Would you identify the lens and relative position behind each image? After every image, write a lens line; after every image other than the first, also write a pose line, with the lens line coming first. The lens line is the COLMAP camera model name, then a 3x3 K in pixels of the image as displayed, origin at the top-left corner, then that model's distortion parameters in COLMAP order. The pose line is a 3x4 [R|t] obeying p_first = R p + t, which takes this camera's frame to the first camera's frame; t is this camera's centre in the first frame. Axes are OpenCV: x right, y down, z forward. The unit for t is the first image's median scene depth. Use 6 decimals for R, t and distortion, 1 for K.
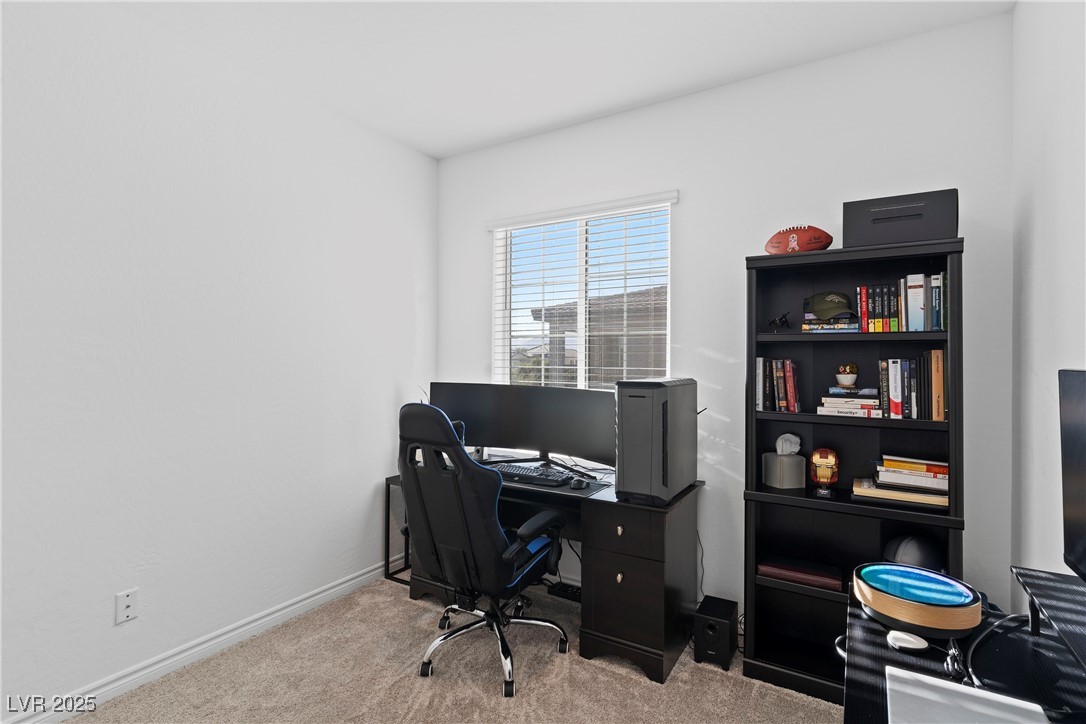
lens RADIAL K [[516.6, 0, 548.9], [0, 516.6, 363.5], [0, 0, 1]] dist [-0.000344, 0.000085]
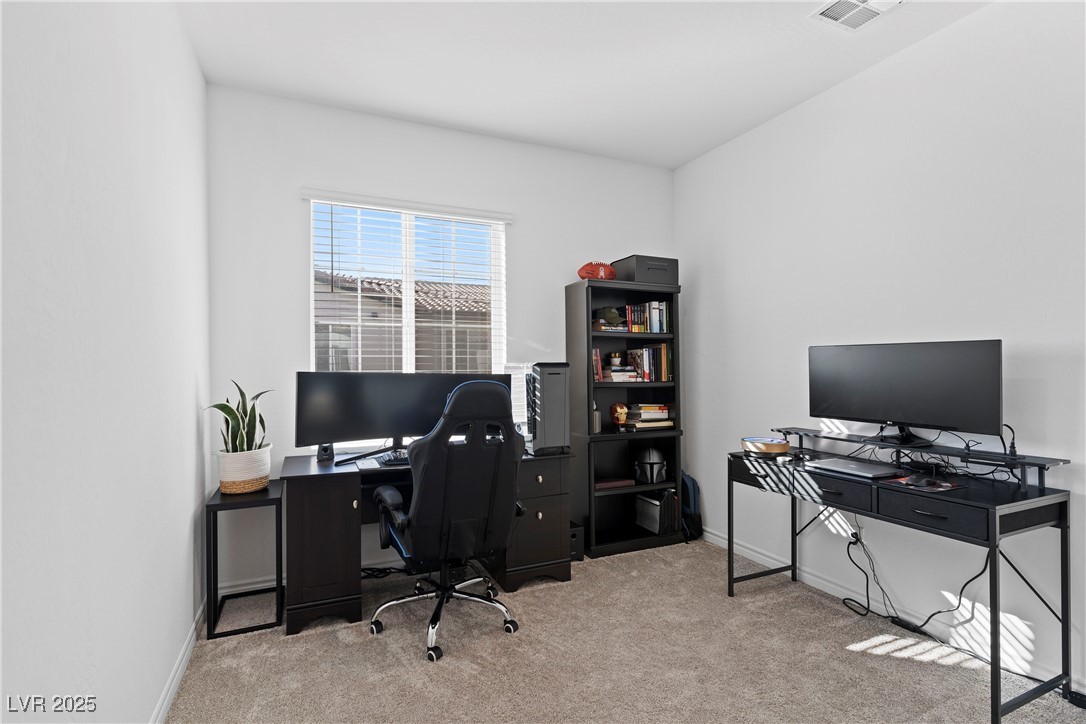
lens RADIAL K [[537.3, 0, 543.0], [0, 537.3, 362.0], [0, 0, 1]] dist [0.001610, 0.000327]
pose [[0.570417, -0.015841, 0.821202, -0.989290], [0.008175, 0.999874, 0.013609, 0.009525], [-0.821315, -0.001049, 0.570475, 0.231256]]
